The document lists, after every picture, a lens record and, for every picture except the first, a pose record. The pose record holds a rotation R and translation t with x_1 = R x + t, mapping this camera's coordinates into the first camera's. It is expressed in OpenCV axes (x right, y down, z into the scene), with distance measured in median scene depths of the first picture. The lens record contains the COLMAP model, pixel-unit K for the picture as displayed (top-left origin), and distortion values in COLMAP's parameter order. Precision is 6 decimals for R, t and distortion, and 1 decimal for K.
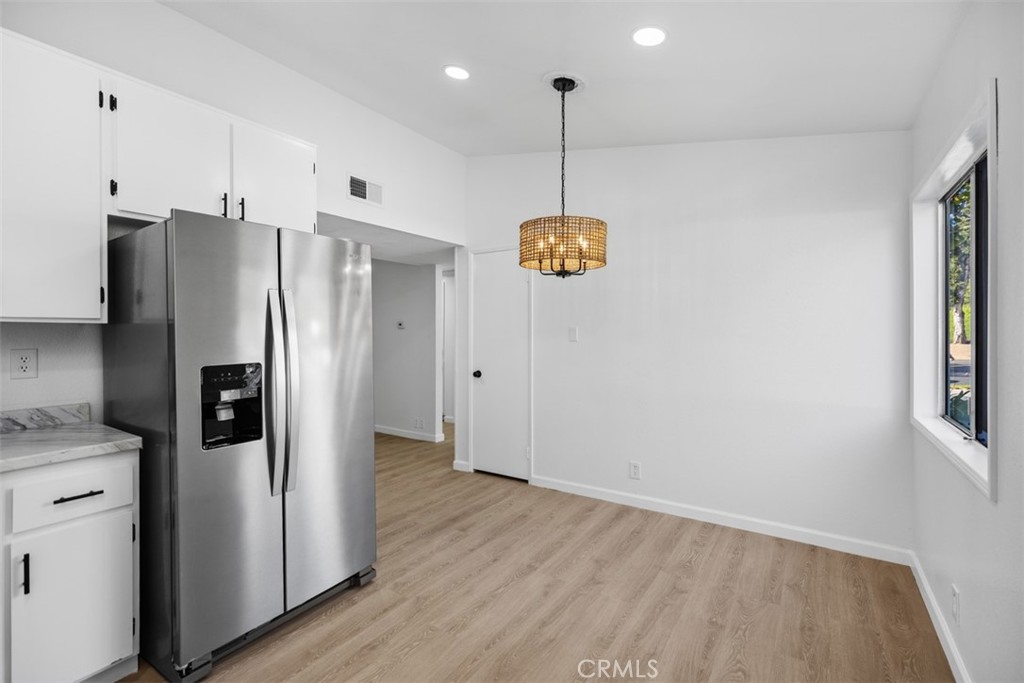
lens RADIAL K [[462.1, 0, 510.7], [0, 462.1, 333.4], [0, 0, 1]] dist [0.006157, -0.001103]
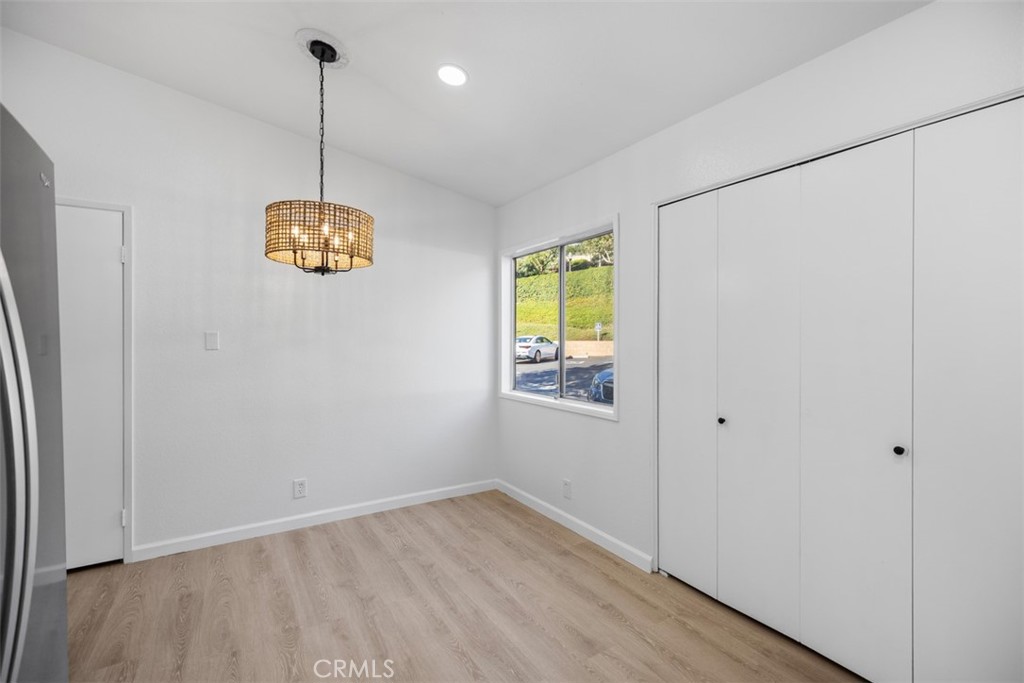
lens RADIAL K [[462.1, 0, 511.3], [0, 462.1, 343.1], [0, 0, 1]] dist [0.006157, -0.001103]
pose [[0.410239, -0.008836, 0.911935, -0.509819], [0.003915, 0.999961, 0.007928, 0.001443], [-0.911970, 0.000318, 0.410257, 0.307740]]
